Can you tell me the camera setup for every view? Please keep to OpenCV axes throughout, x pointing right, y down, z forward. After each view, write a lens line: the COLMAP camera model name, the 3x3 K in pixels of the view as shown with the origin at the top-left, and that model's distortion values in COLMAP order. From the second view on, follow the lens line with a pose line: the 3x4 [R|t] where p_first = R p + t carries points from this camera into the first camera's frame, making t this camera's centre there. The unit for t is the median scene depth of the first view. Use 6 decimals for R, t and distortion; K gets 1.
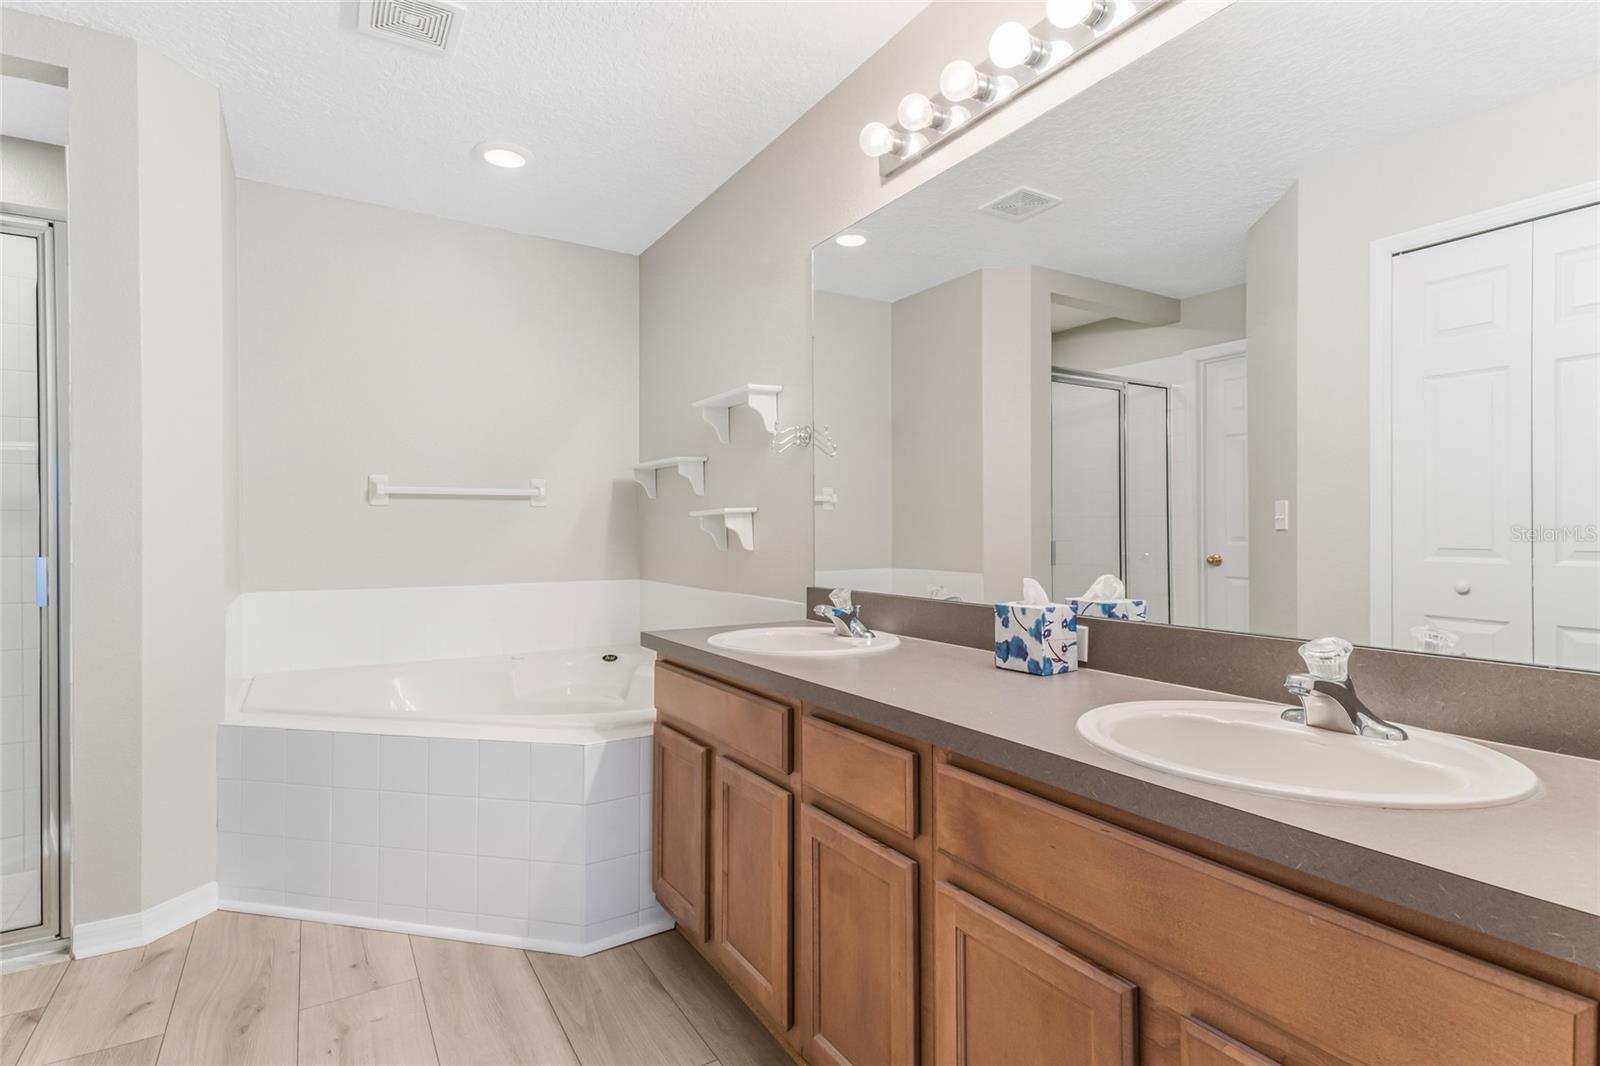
lens RADIAL K [[800.6, 0, 803.8], [0, 800.6, 516.0], [0, 0, 1]] dist [-0.003502, -0.002769]
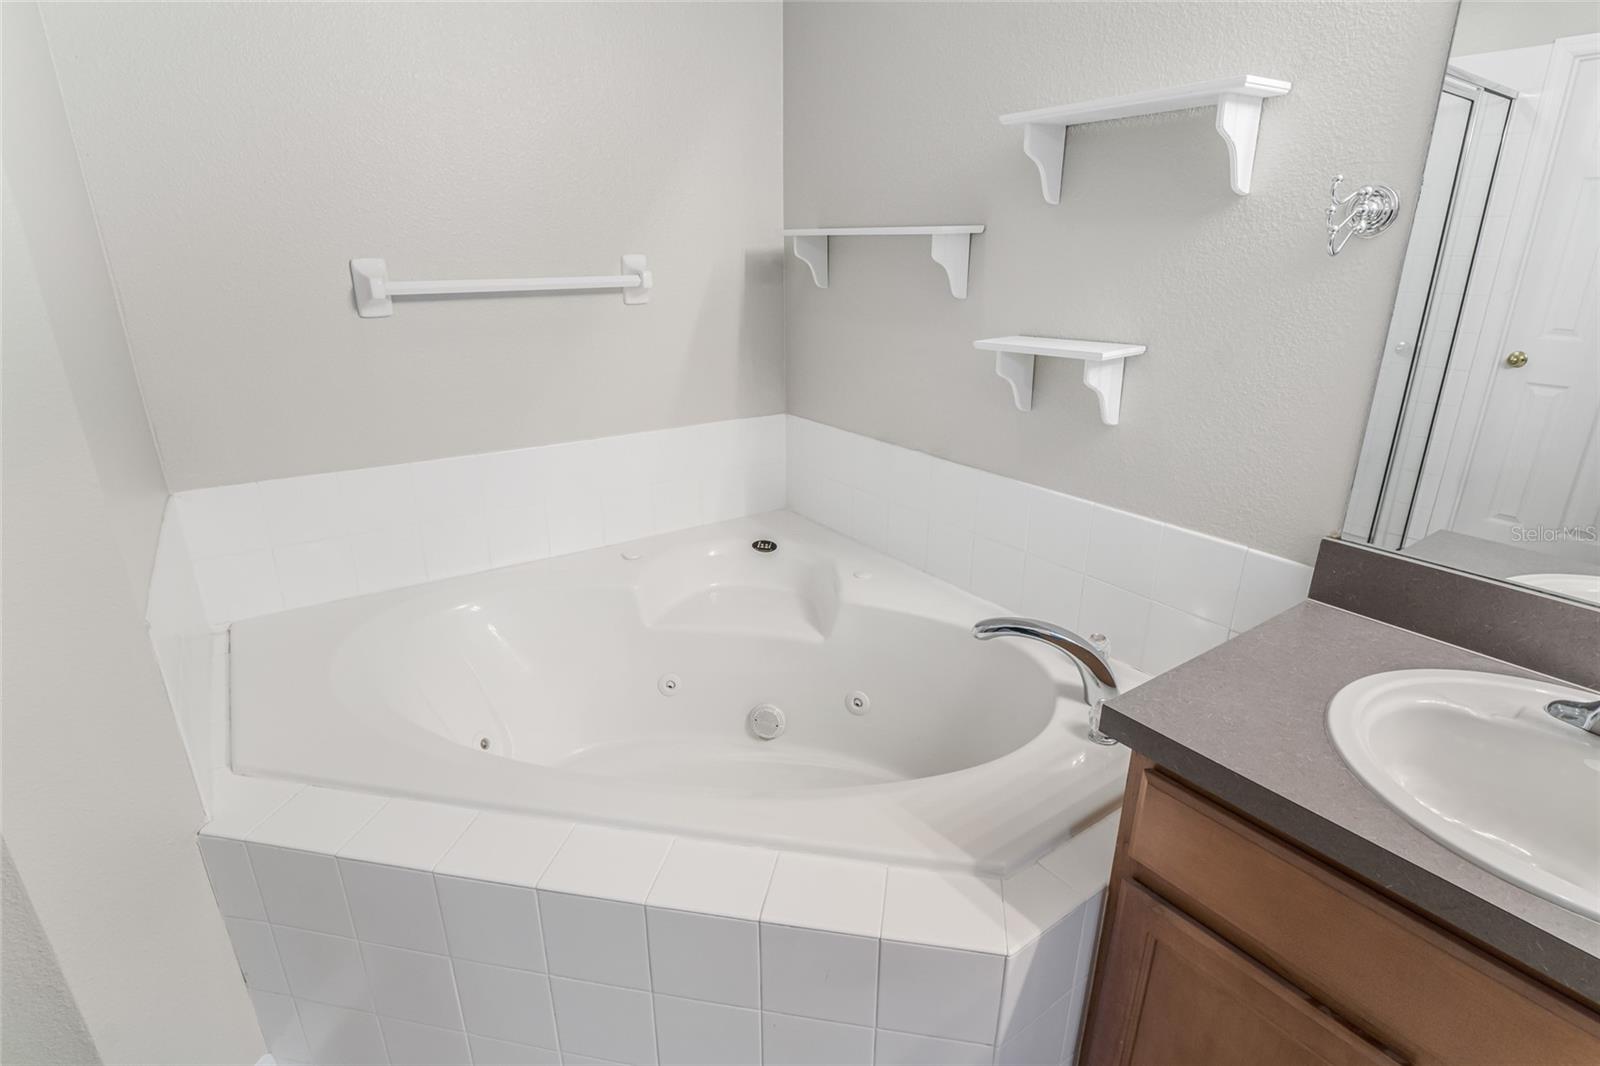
lens RADIAL K [[822.6, 0, 799.1], [0, 822.6, 535.4], [0, 0, 1]] dist [-0.010878, -0.000665]
pose [[0.999415, -0.005961, 0.033663, -0.236302], [-0.005741, 0.941430, 0.337160, -0.057081], [-0.033702, -0.337156, 0.940845, 0.370773]]
